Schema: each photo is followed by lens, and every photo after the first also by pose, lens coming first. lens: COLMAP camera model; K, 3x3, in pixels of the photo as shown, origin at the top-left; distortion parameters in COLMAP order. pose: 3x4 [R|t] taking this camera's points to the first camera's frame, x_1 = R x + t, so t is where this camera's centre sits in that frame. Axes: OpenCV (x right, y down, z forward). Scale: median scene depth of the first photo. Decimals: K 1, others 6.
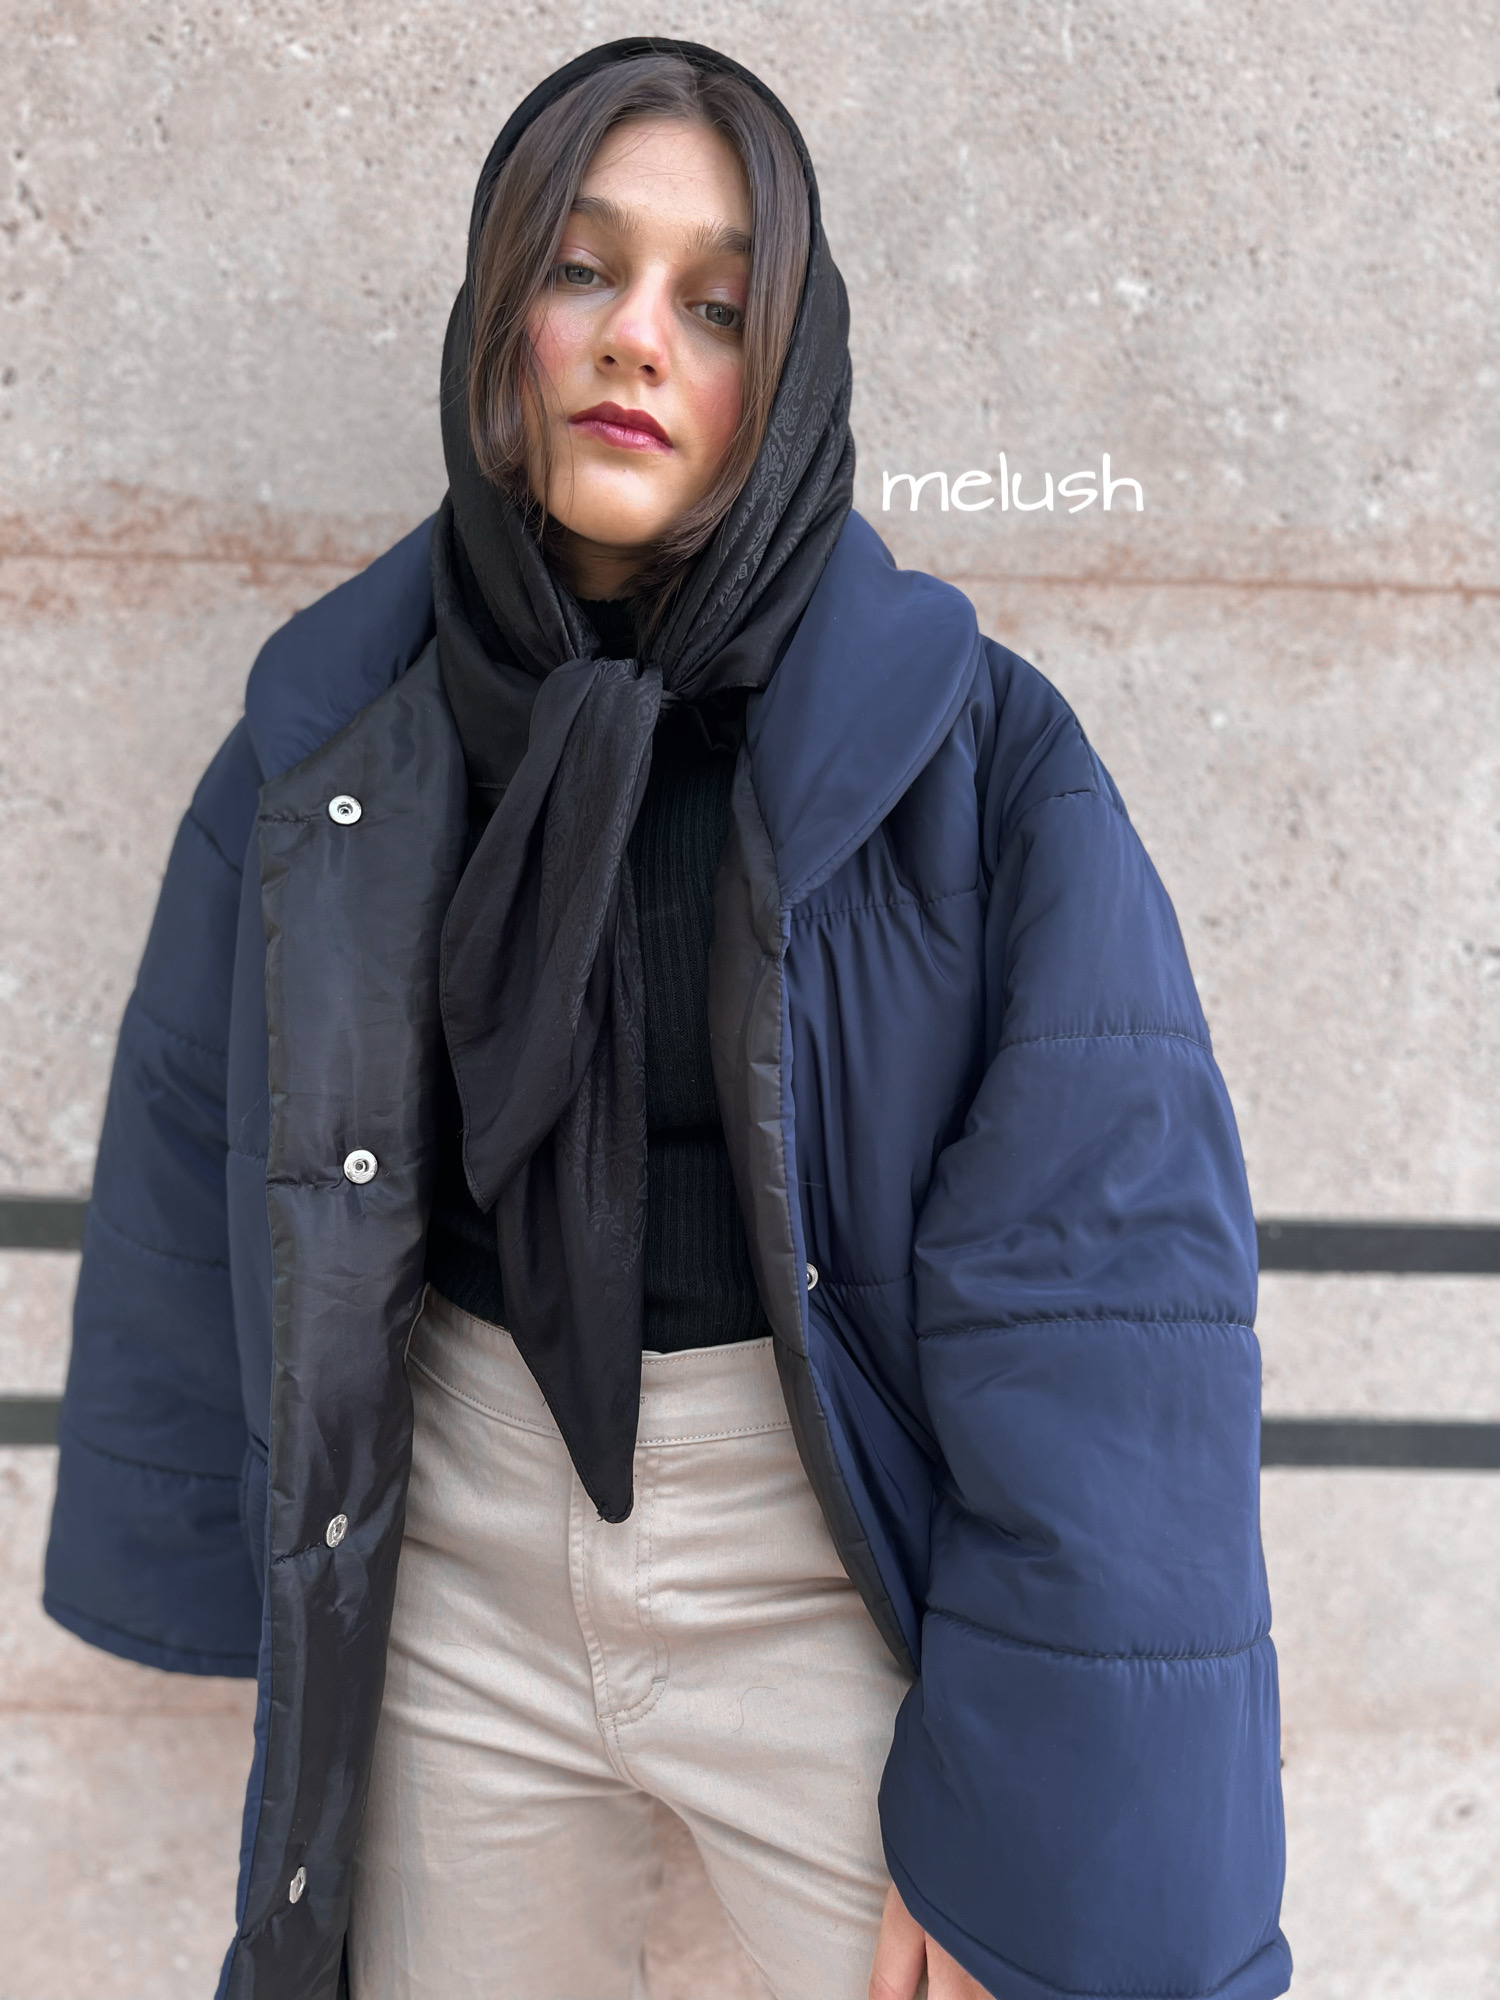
lens RADIAL K [[1586.1, 0, 740.1], [0, 1586.1, 1040.7], [0, 0, 1]] dist [0.034718, -0.055978]
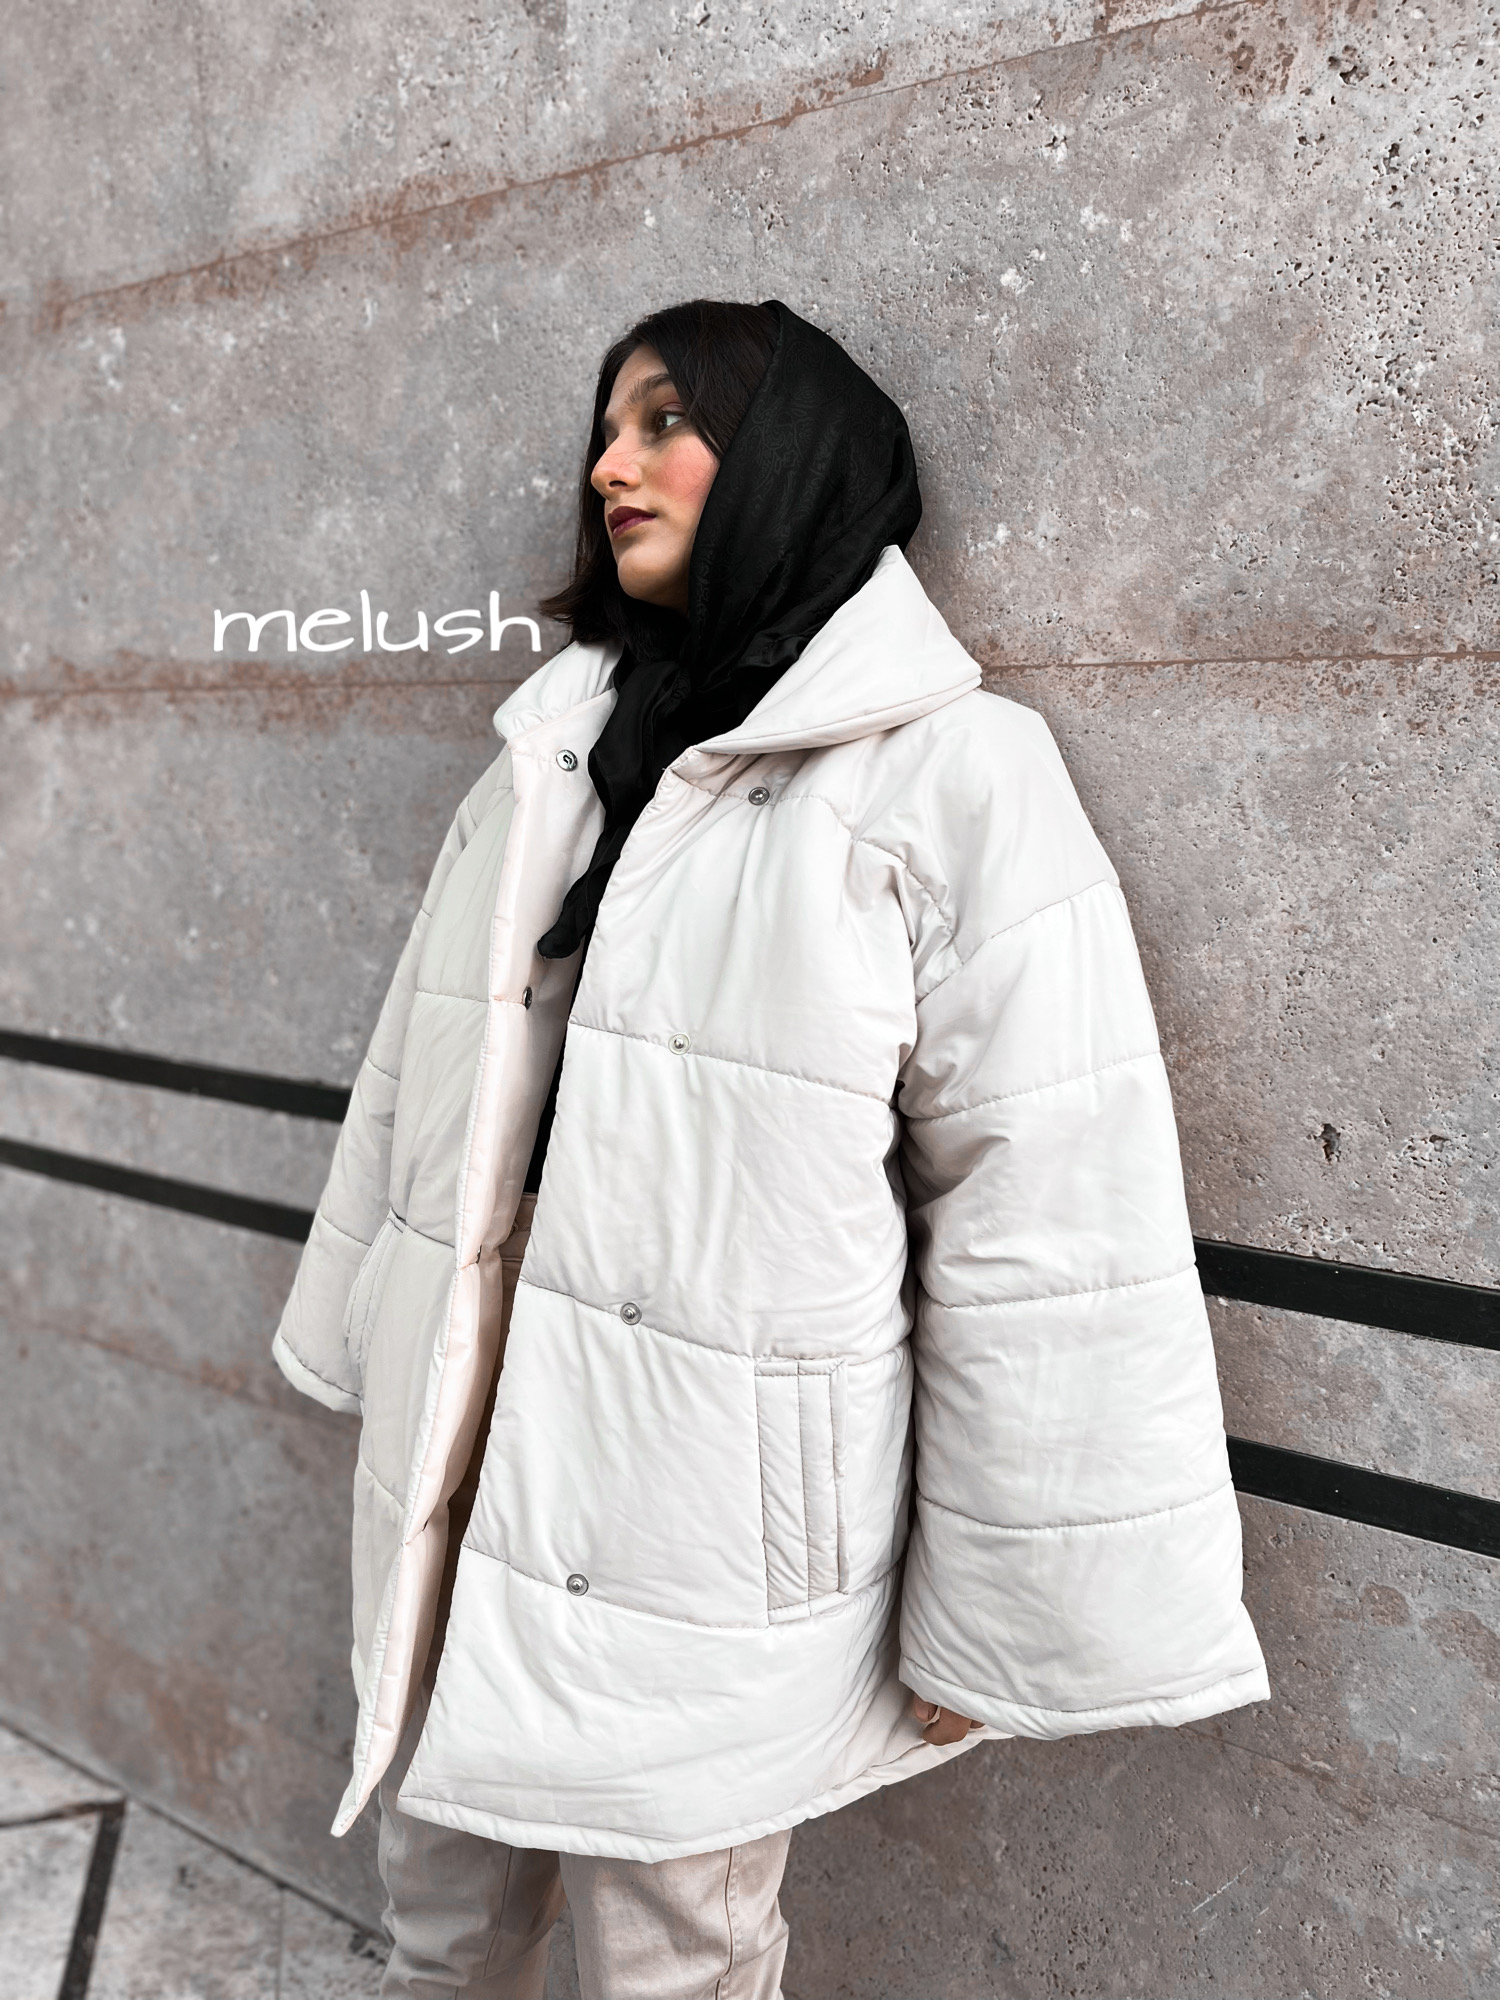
lens RADIAL K [[1586.1, 0, 740.1], [0, 1586.1, 1040.7], [0, 0, 1]] dist [0.034718, -0.055978]
pose [[0.825377, 0.080786, -0.558773, 1.276750], [-0.103310, 0.994610, -0.008804, 0.036174], [0.555050, 0.064993, 0.829274, -0.087240]]
